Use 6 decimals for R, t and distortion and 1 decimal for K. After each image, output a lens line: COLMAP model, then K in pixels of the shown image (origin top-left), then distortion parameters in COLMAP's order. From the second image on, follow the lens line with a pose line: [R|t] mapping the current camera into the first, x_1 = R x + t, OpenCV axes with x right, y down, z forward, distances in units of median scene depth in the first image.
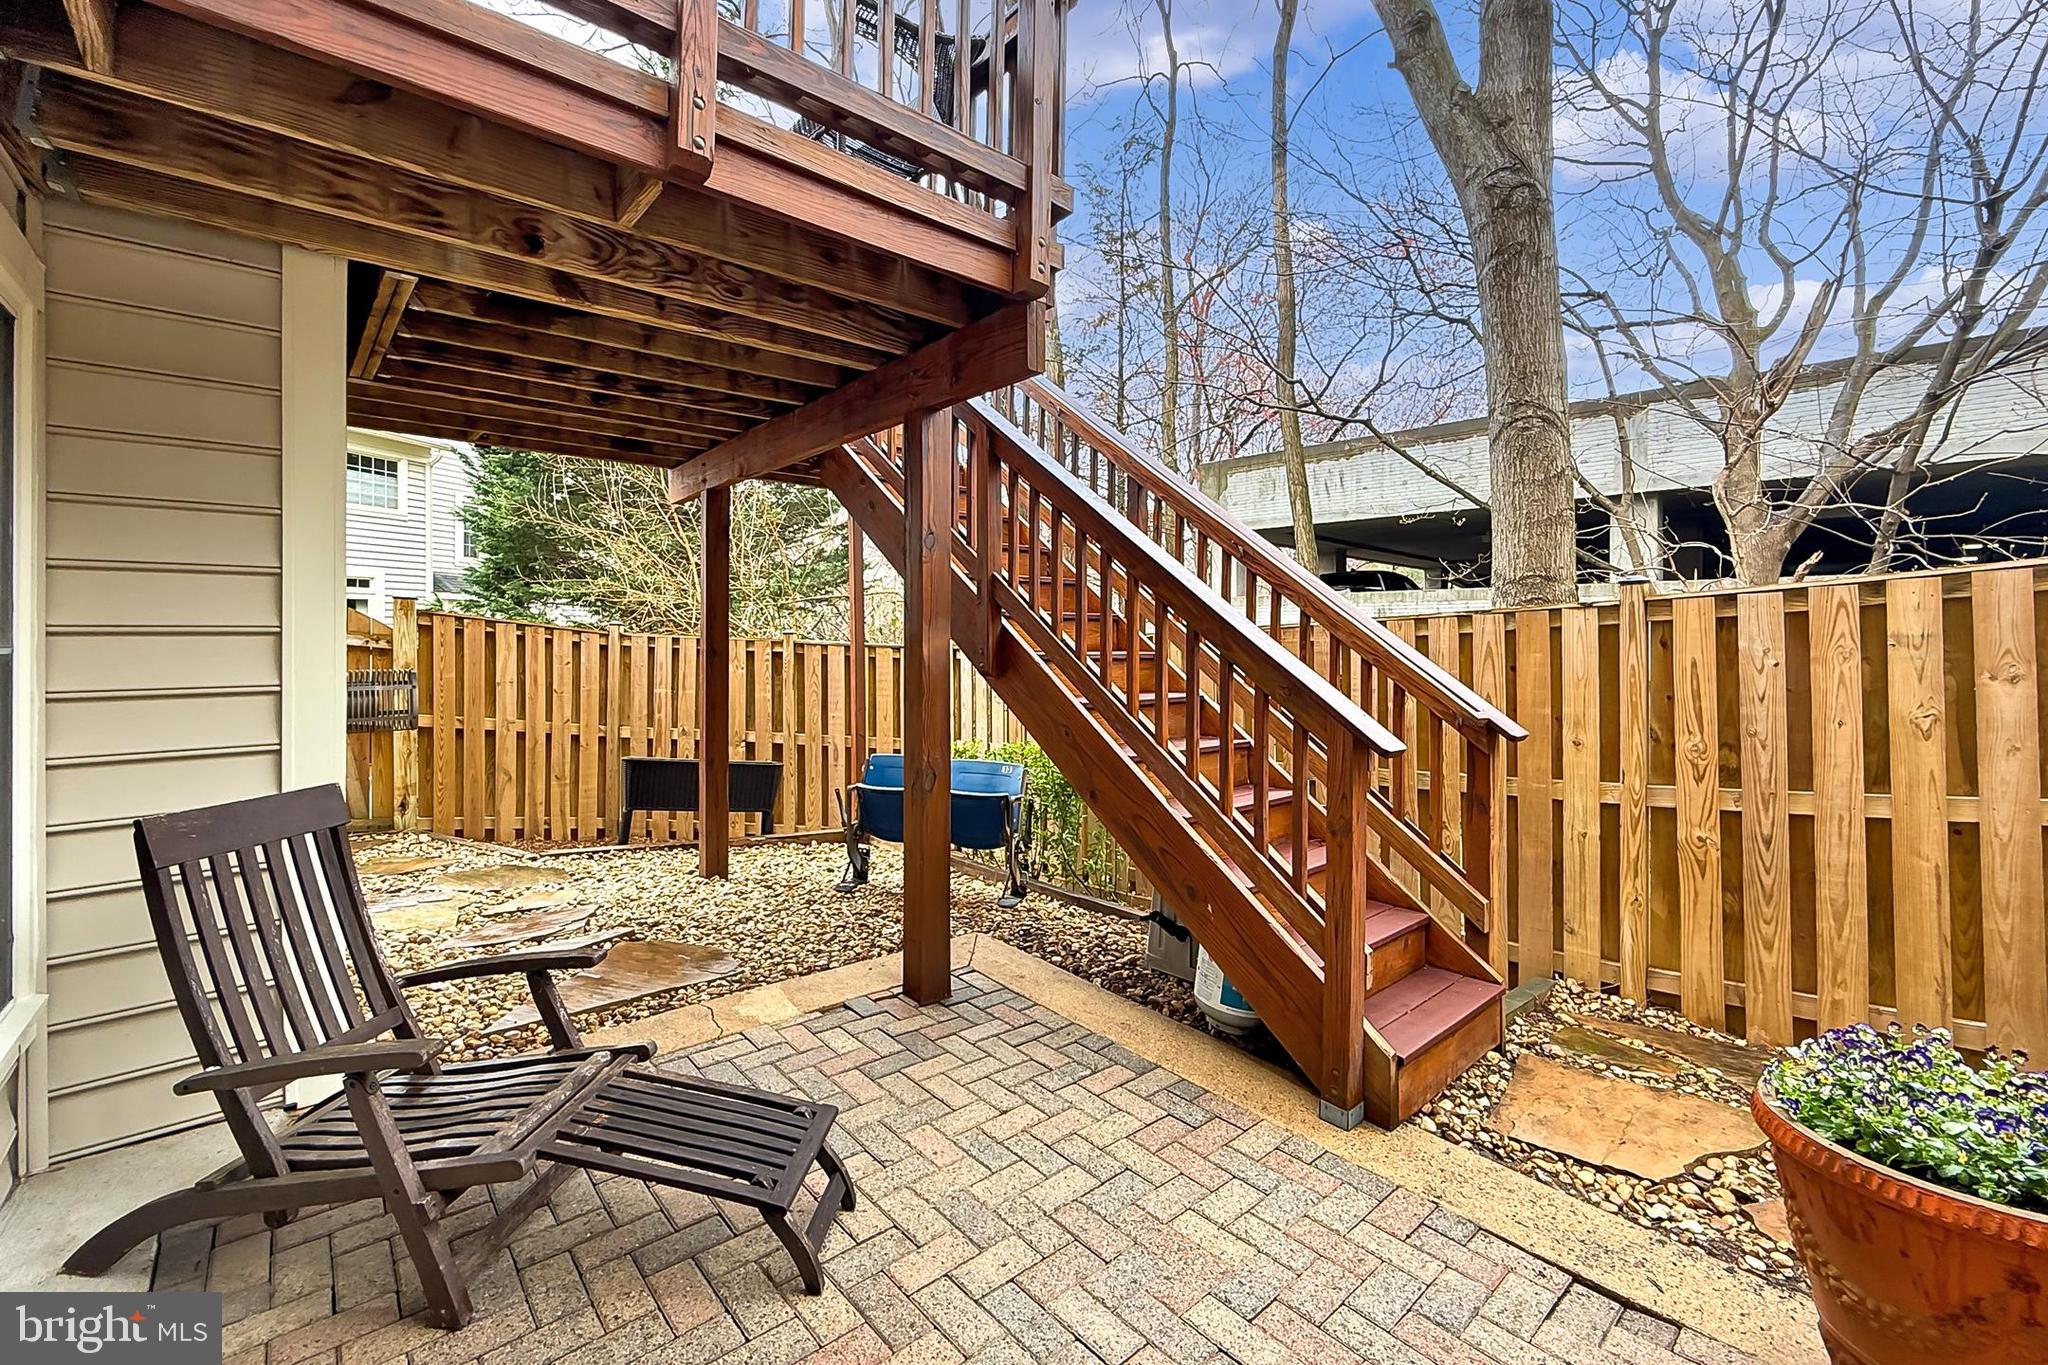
lens RADIAL K [[847.6, 0, 1025.8], [0, 847.6, 648.6], [0, 0, 1]] dist [-0.003346, -0.000223]
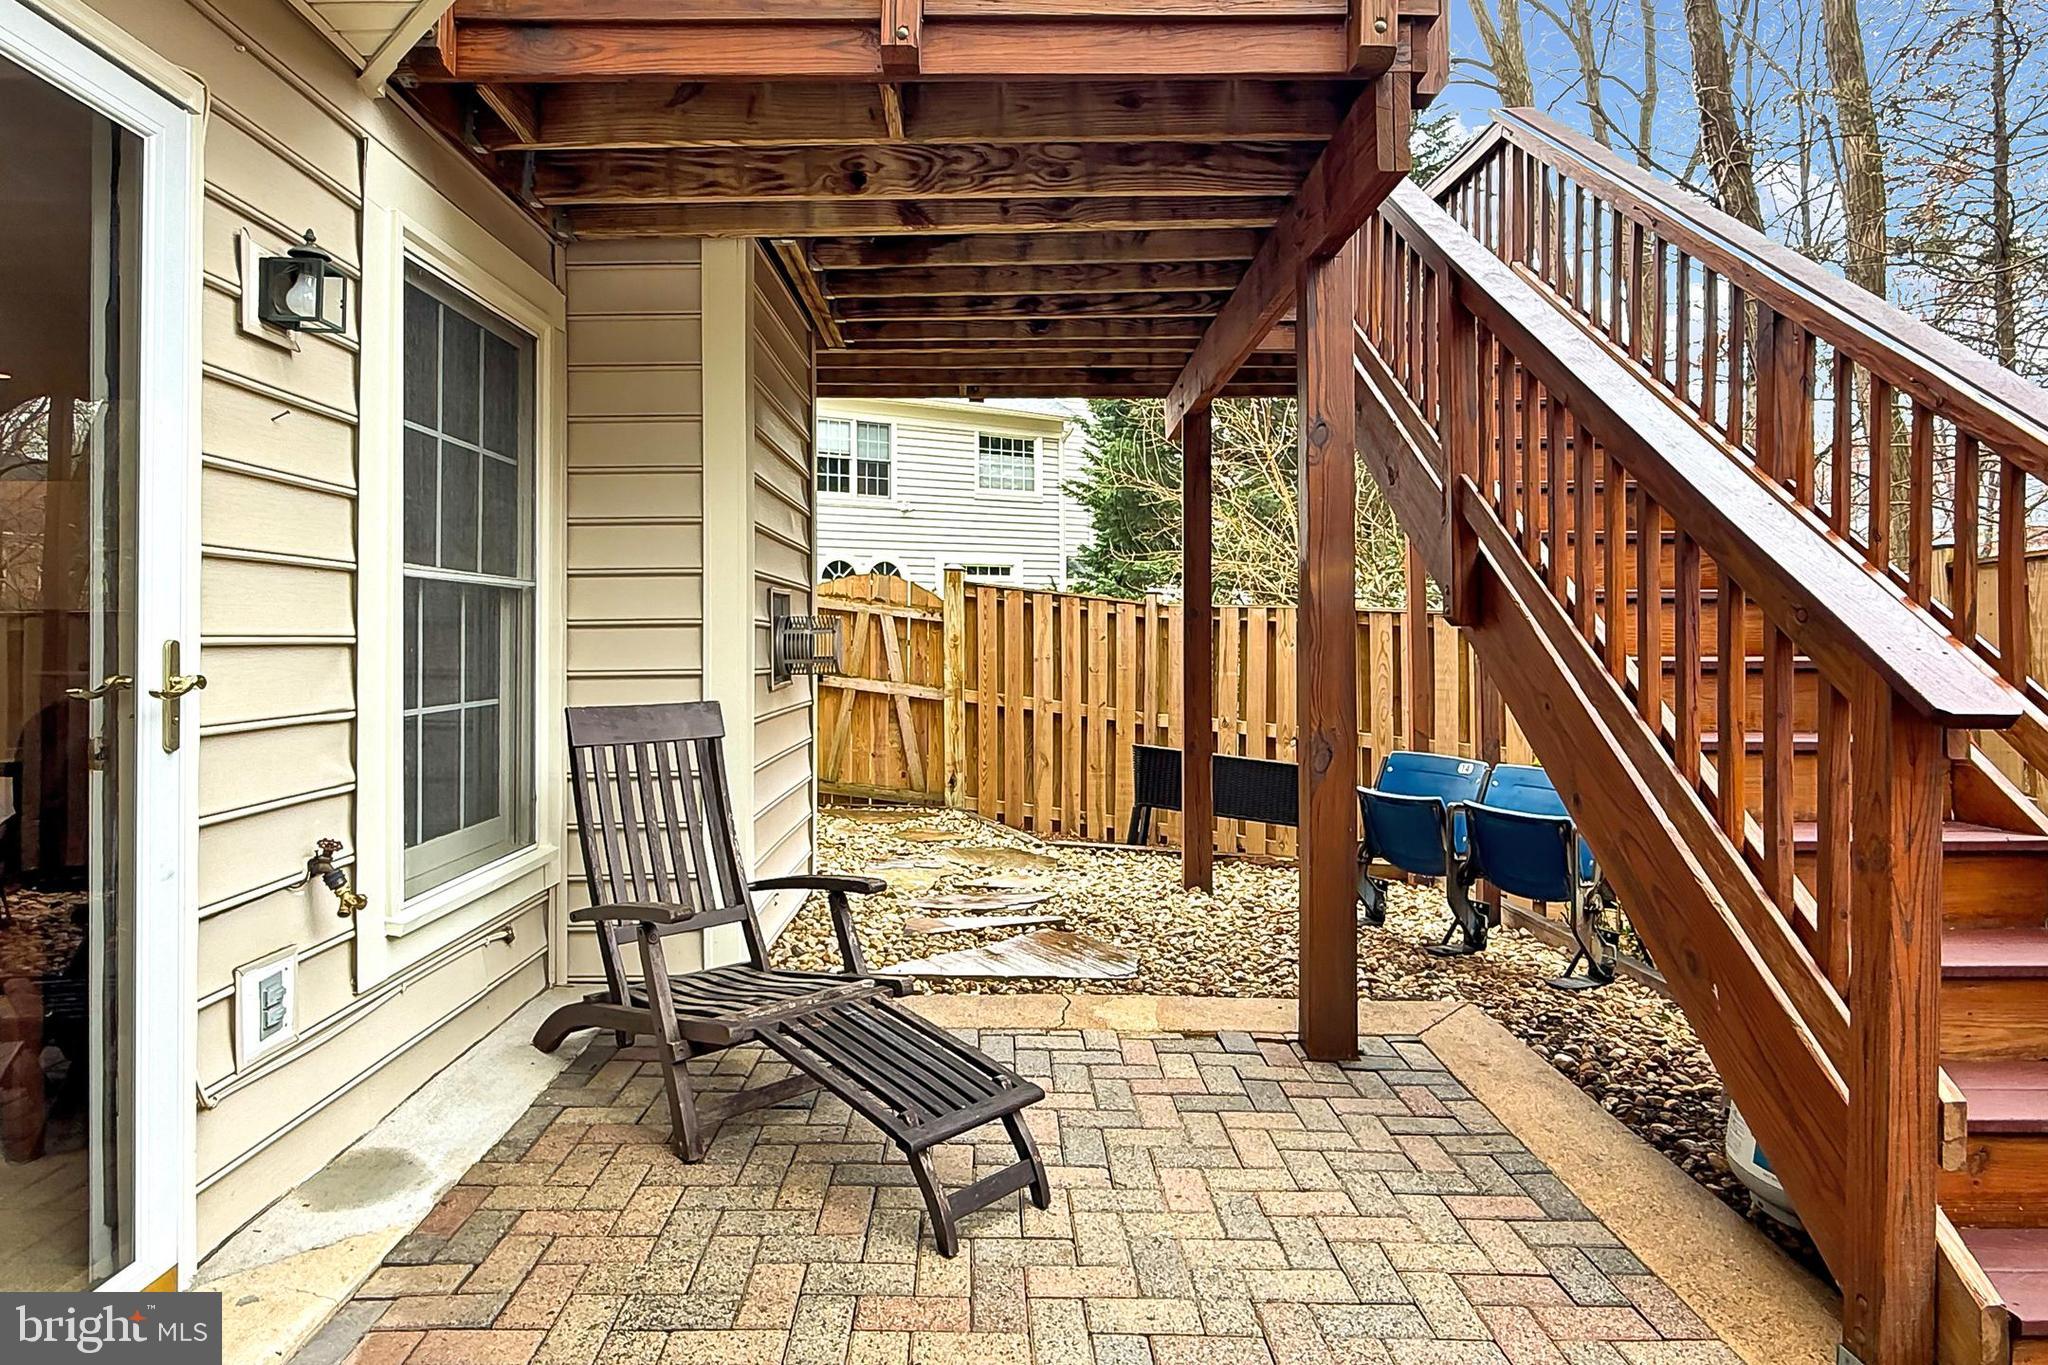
lens RADIAL K [[1145.5, 0, 992.7], [0, 1145.5, 637.5], [0, 0, 1]] dist [-0.008394, 0.000409]
pose [[0.758125, -0.003651, -0.652099, 0.313244], [-0.002894, 0.999956, -0.008963, 0.058607], [0.652103, 0.008682, 0.758081, 0.051436]]
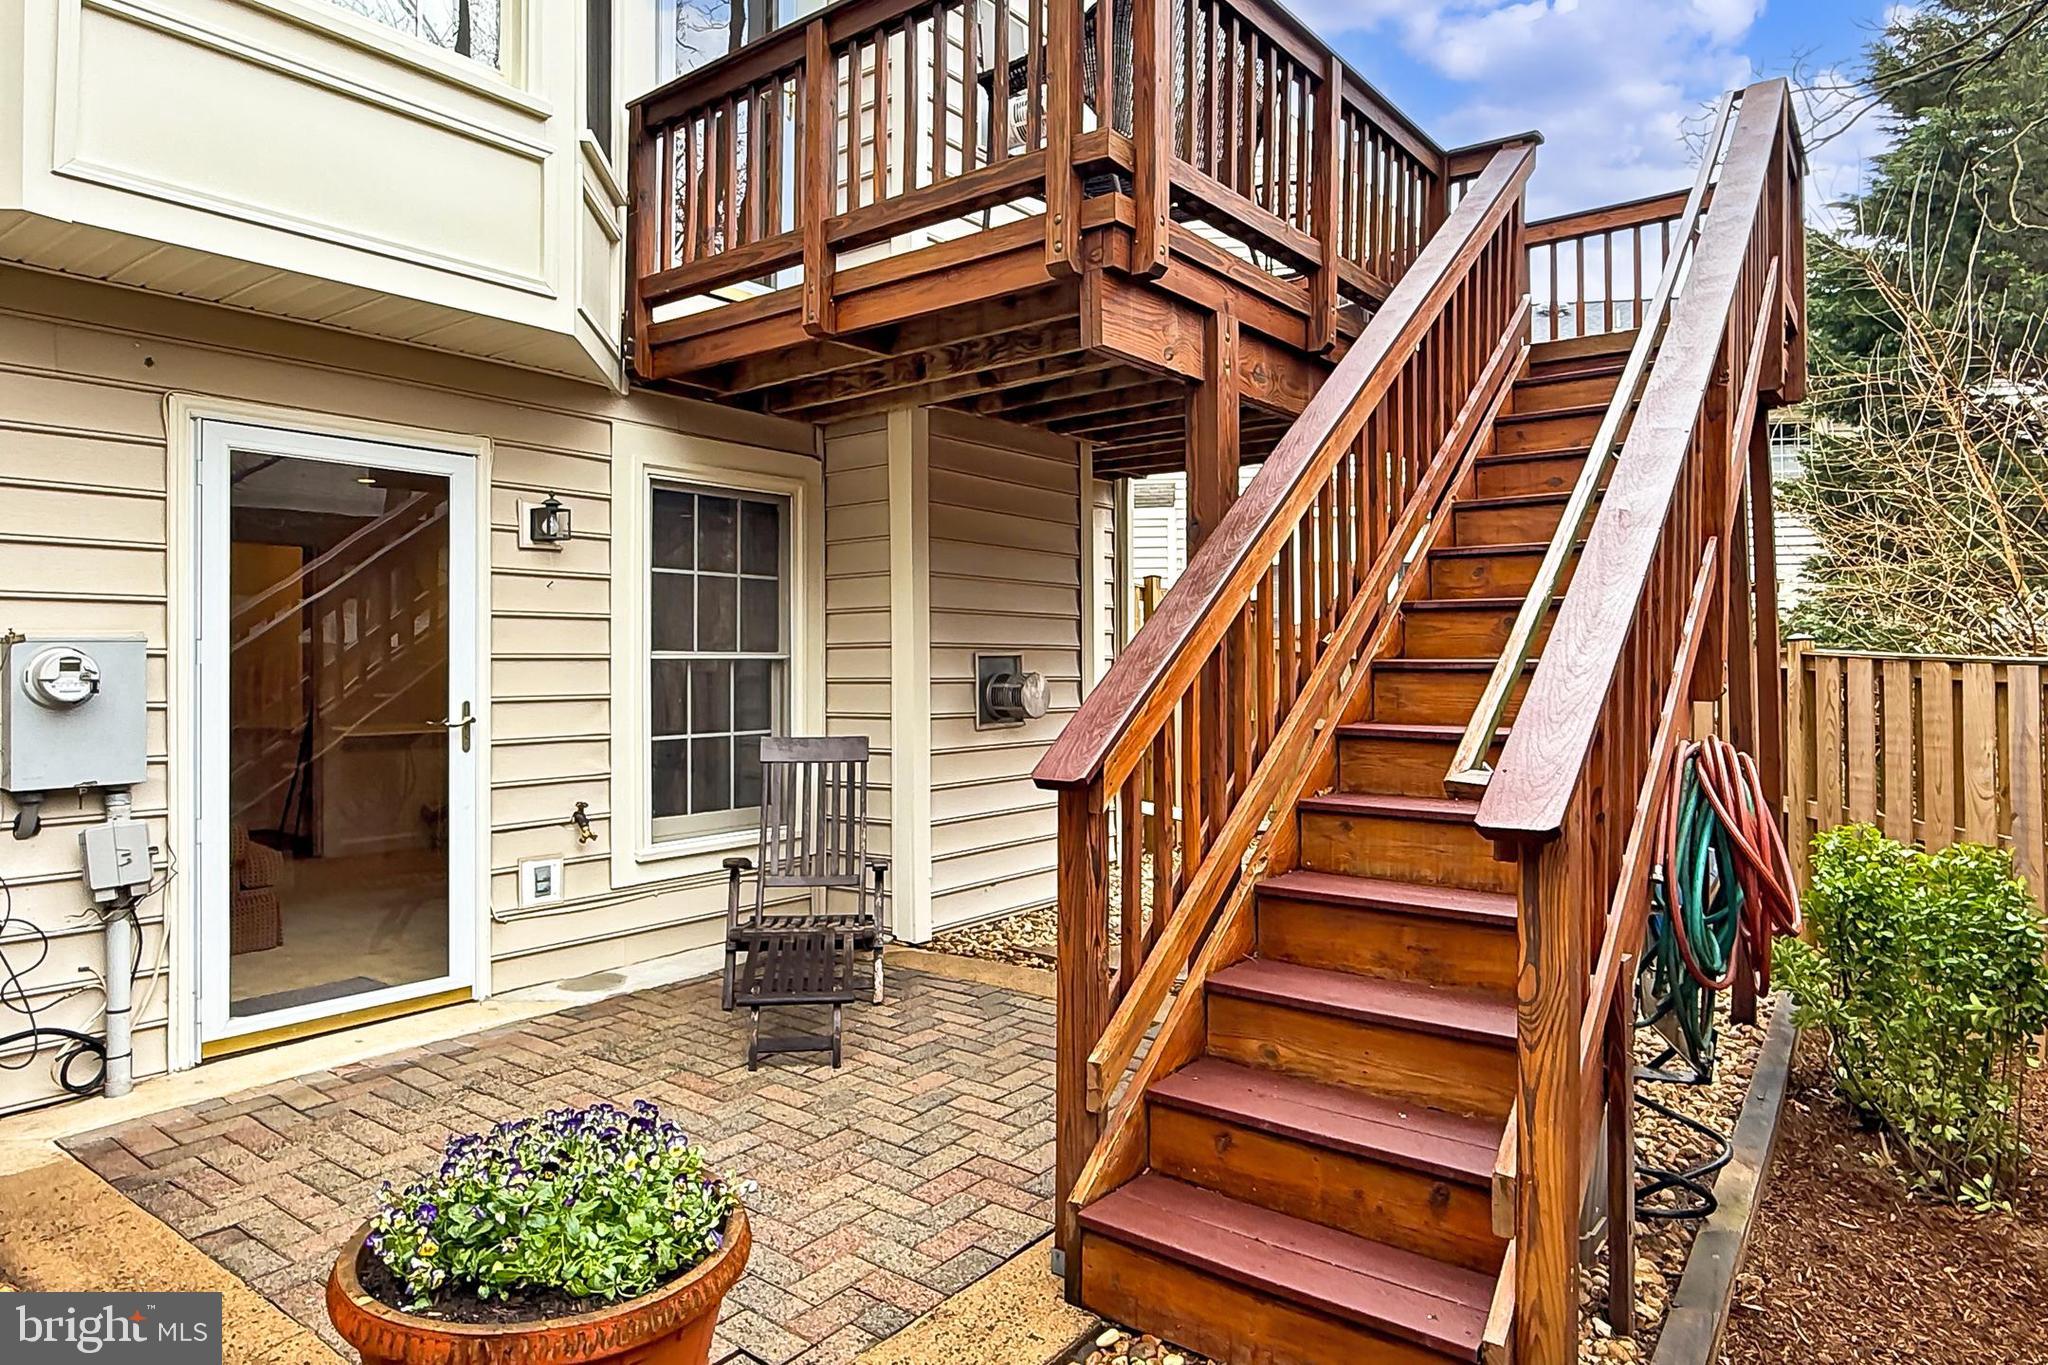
lens RADIAL K [[1227.1, 0, 1021.9], [0, 1227.1, 672.4], [0, 0, 1]] dist [0.000263, -0.000471]
pose [[0.195959, 0.004805, -0.980600, 1.076635], [-0.006681, 0.999971, 0.003564, 0.016094], [0.980589, 0.005853, 0.195986, 0.552661]]
